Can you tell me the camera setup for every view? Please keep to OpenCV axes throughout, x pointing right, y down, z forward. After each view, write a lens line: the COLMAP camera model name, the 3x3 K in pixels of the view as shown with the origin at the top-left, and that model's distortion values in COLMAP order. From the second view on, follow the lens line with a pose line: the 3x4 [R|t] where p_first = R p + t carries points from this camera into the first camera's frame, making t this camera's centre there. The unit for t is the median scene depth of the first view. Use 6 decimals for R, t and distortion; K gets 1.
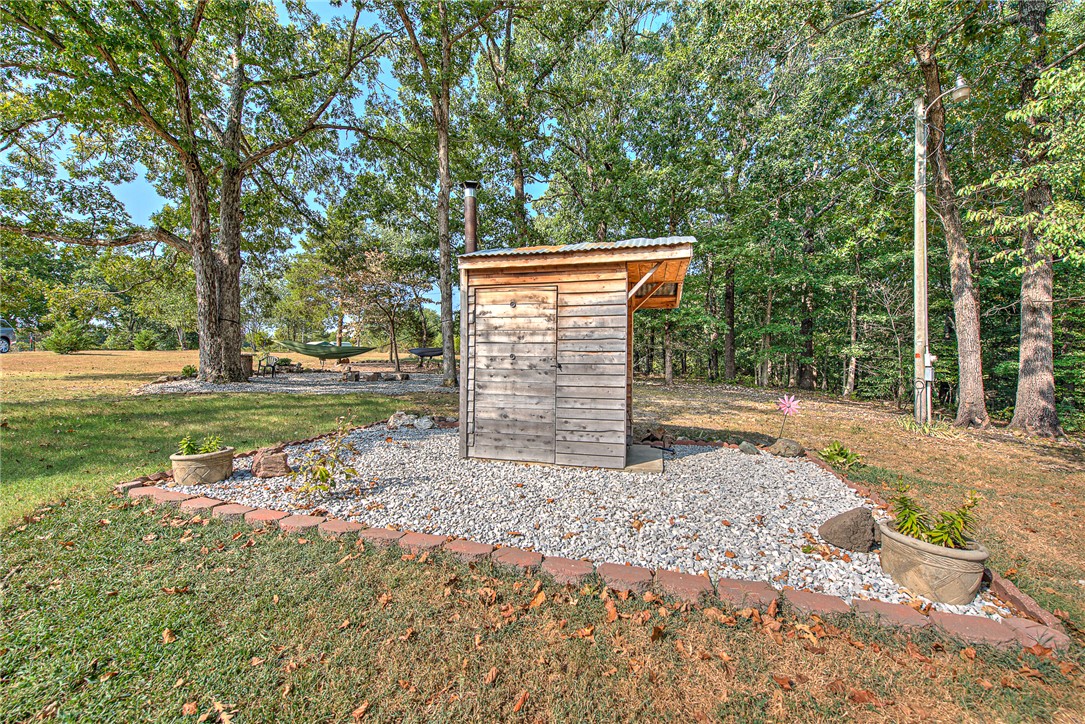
lens RADIAL K [[432.1, 0, 542.3], [0, 432.1, 361.3], [0, 0, 1]] dist [-0.002790, -0.000583]
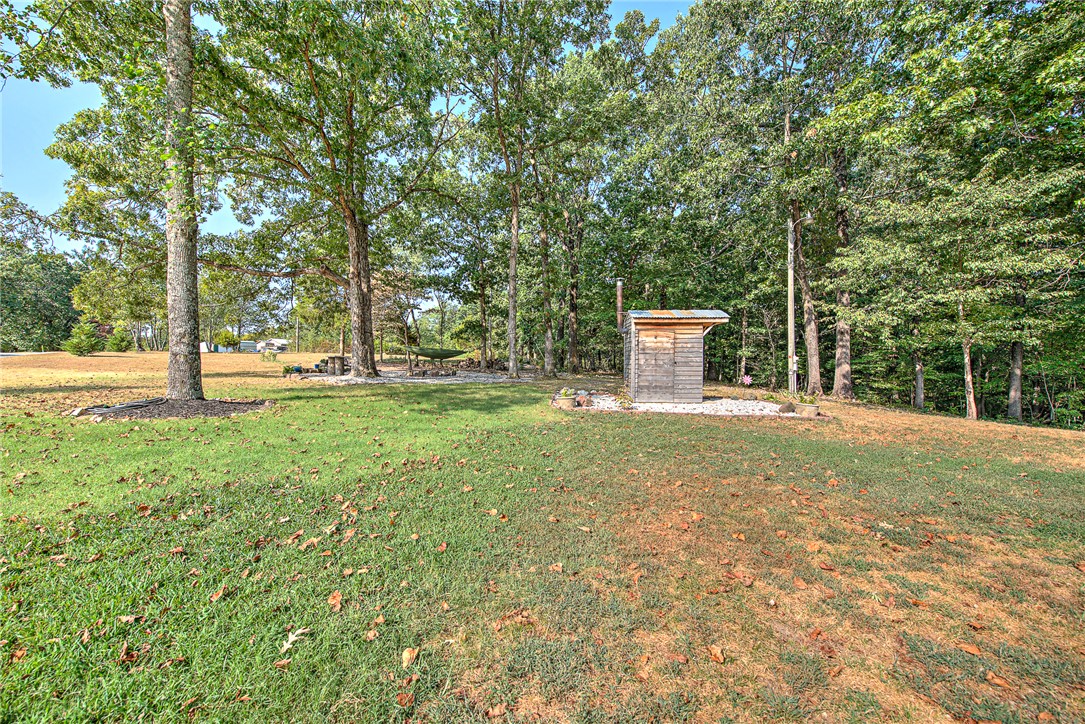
lens RADIAL K [[432.1, 0, 540.9], [0, 432.1, 362.2], [0, 0, 1]] dist [-0.002790, -0.000583]
pose [[0.975487, -0.005598, 0.219984, -0.586429], [0.004657, 0.999978, 0.004795, -0.003684], [-0.220006, -0.003653, 0.975492, -0.581354]]
